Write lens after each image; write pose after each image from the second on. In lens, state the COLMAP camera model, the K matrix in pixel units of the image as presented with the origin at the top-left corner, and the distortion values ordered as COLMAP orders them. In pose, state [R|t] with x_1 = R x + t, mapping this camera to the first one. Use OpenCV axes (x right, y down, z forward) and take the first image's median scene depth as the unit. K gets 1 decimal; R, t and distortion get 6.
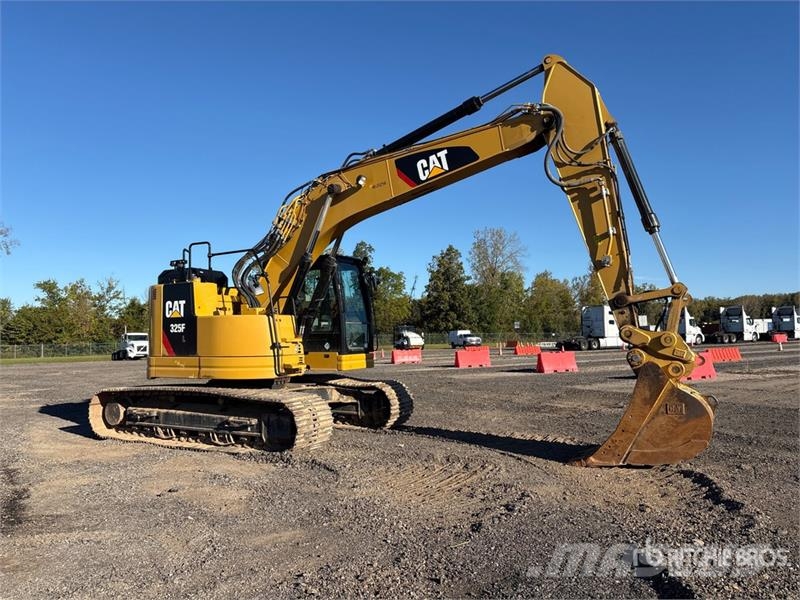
lens RADIAL K [[588.6, 0, 395.0], [0, 588.6, 300.5], [0, 0, 1]] dist [0.016412, -0.004415]
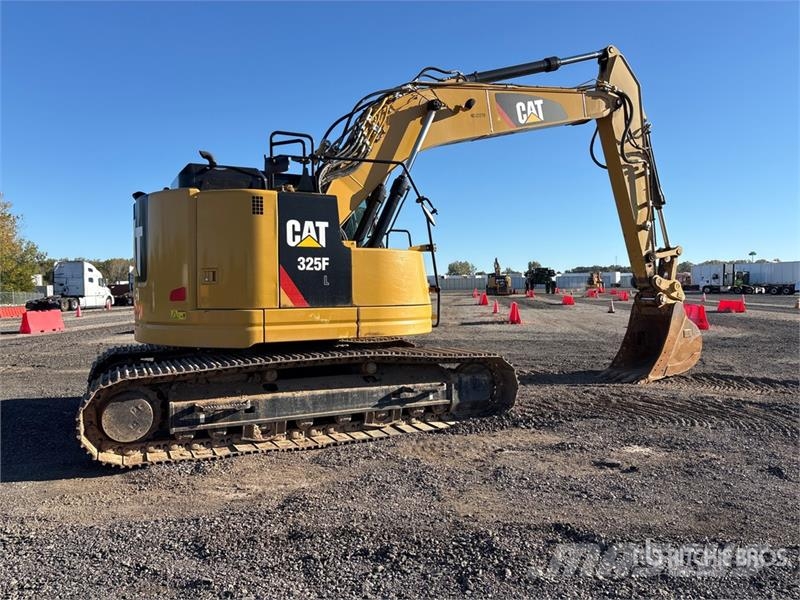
lens RADIAL K [[596.2, 0, 397.7], [0, 596.2, 304.9], [0, 0, 1]] dist [0.036395, -0.026646]
pose [[0.570211, -0.013388, 0.821389, -0.793332], [-0.045968, 0.997781, 0.048174, 0.052131], [-0.820211, -0.065227, 0.568330, 0.514636]]
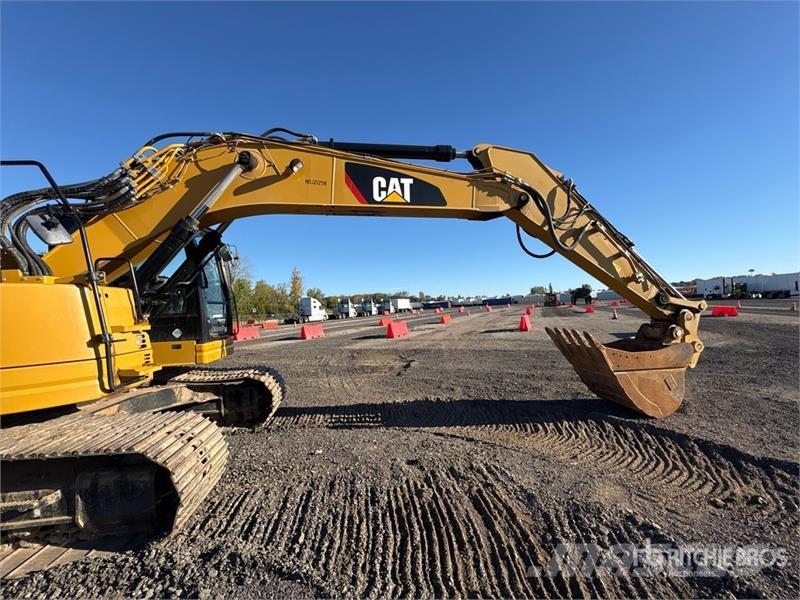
lens RADIAL K [[319.2, 0, 398.1], [0, 319.2, 299.5], [0, 0, 1]] dist [-0.000014, 0.000168]
pose [[0.791749, -0.005963, 0.610818, -0.146517], [0.000326, 0.999956, 0.009339, 0.031187], [-0.610847, -0.007195, 0.791716, 0.520080]]
